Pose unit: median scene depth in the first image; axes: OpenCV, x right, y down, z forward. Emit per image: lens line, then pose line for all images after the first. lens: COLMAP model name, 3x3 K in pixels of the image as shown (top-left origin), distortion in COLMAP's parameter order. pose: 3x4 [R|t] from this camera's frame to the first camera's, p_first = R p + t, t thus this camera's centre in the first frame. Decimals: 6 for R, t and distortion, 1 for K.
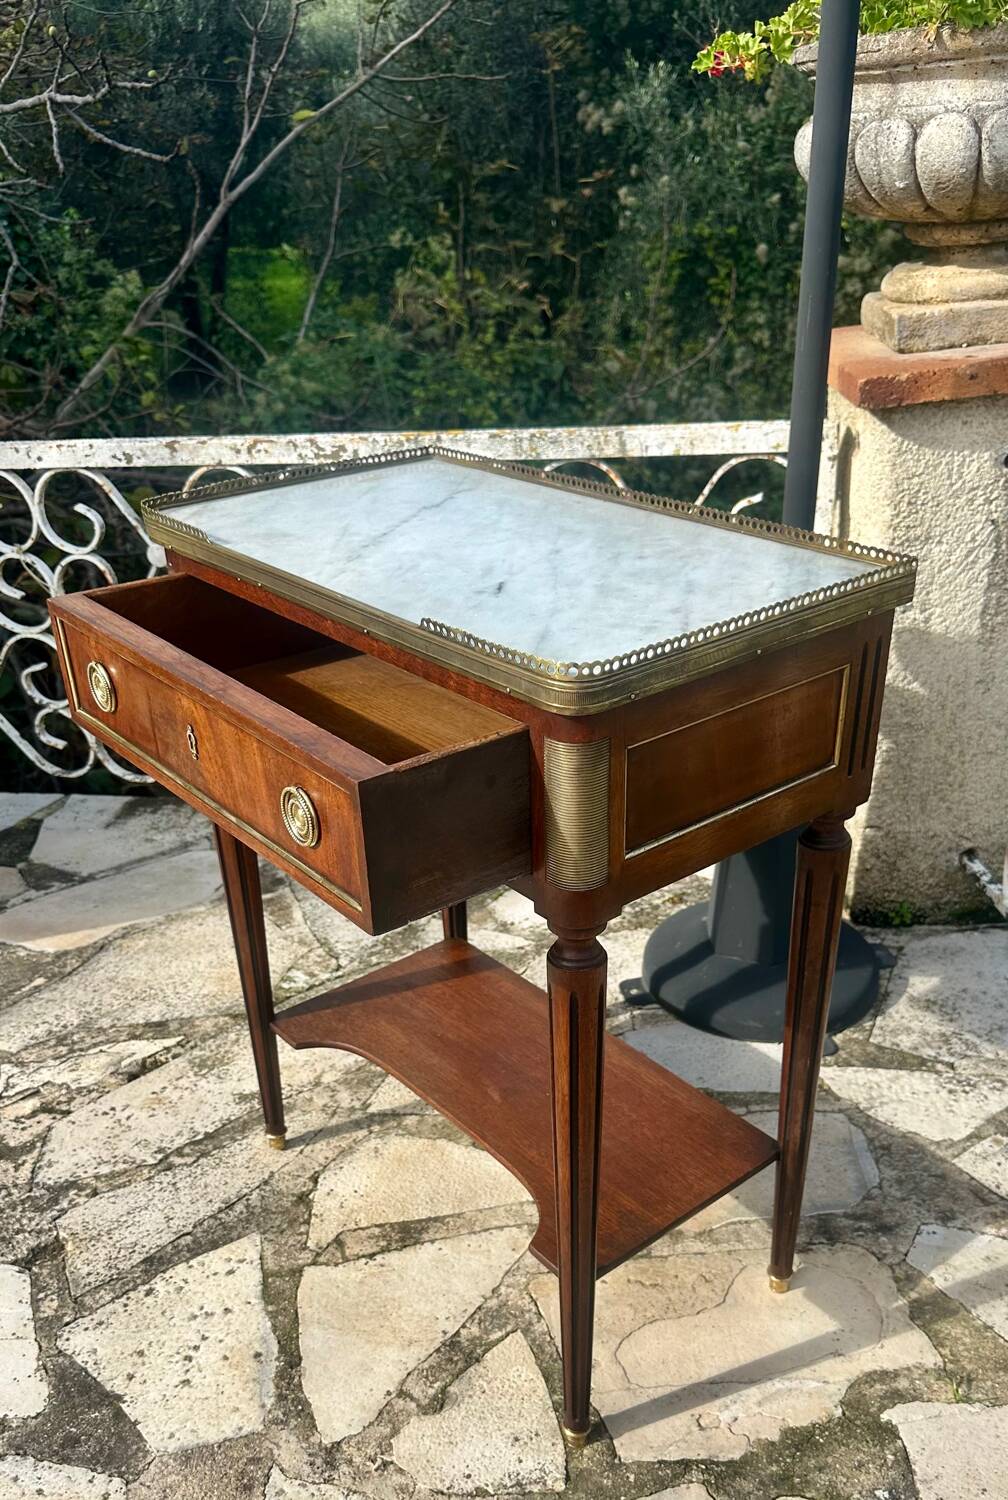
lens RADIAL K [[1375.7, 0, 509.5], [0, 1375.7, 870.8], [0, 0, 1]] dist [0.036501, 0.000000]
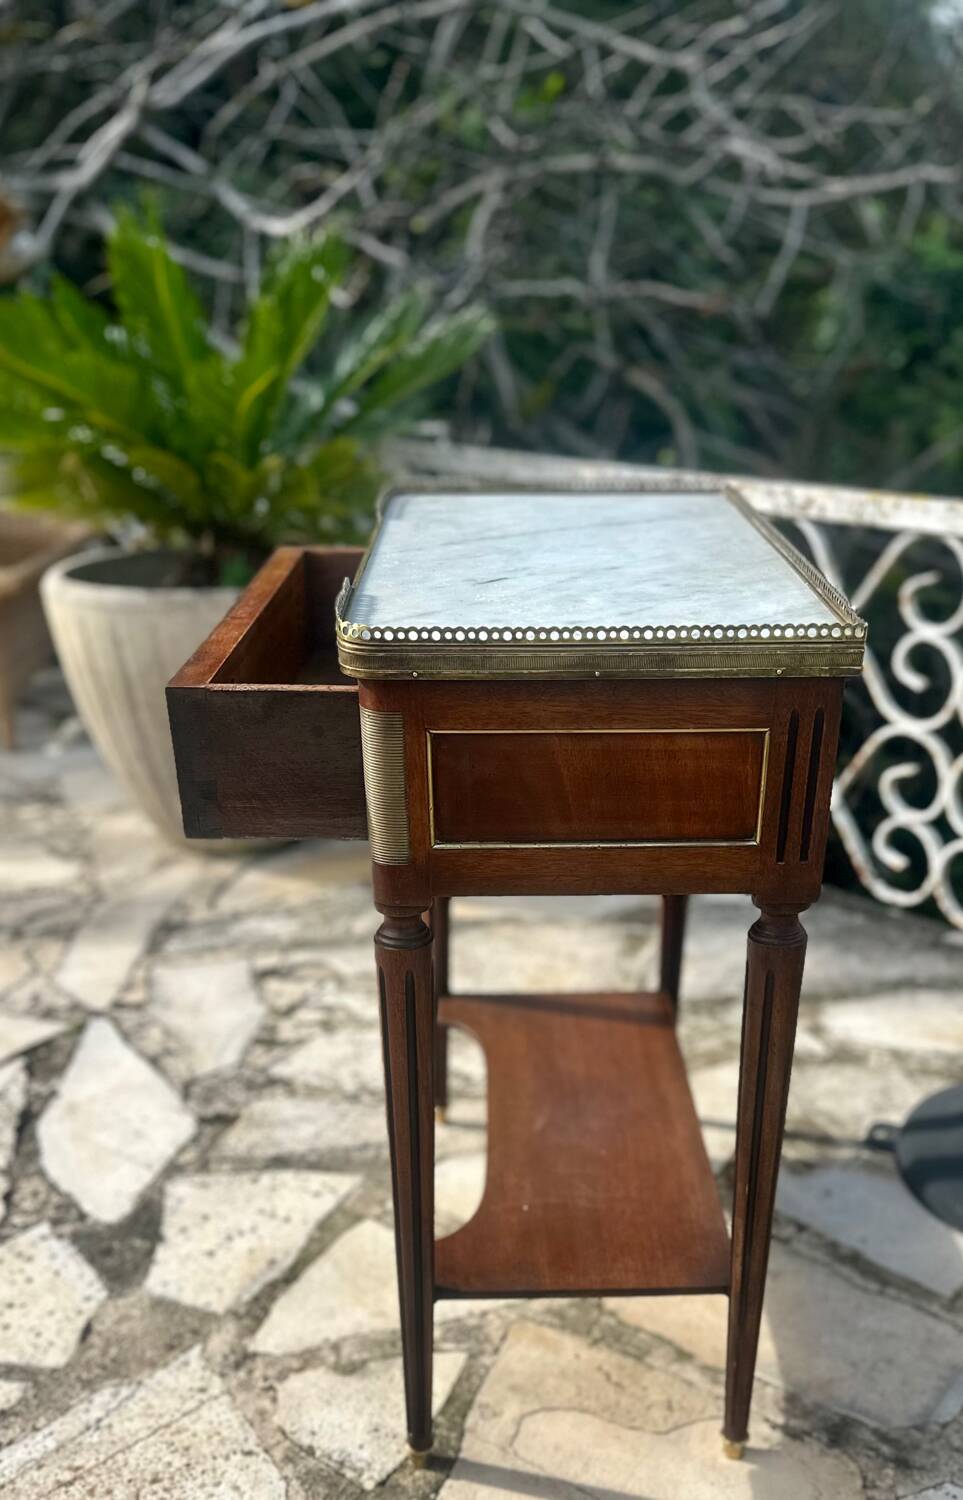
lens RADIAL K [[1407.6, 0, 542.2], [0, 1407.6, 895.1], [0, 0, 1]] dist [0.027927, 0.000000]
pose [[0.798839, 0.283556, -0.530520, 0.528720], [-0.316837, 0.948017, 0.029620, -0.023669], [0.511342, 0.144427, 0.847154, 0.139146]]
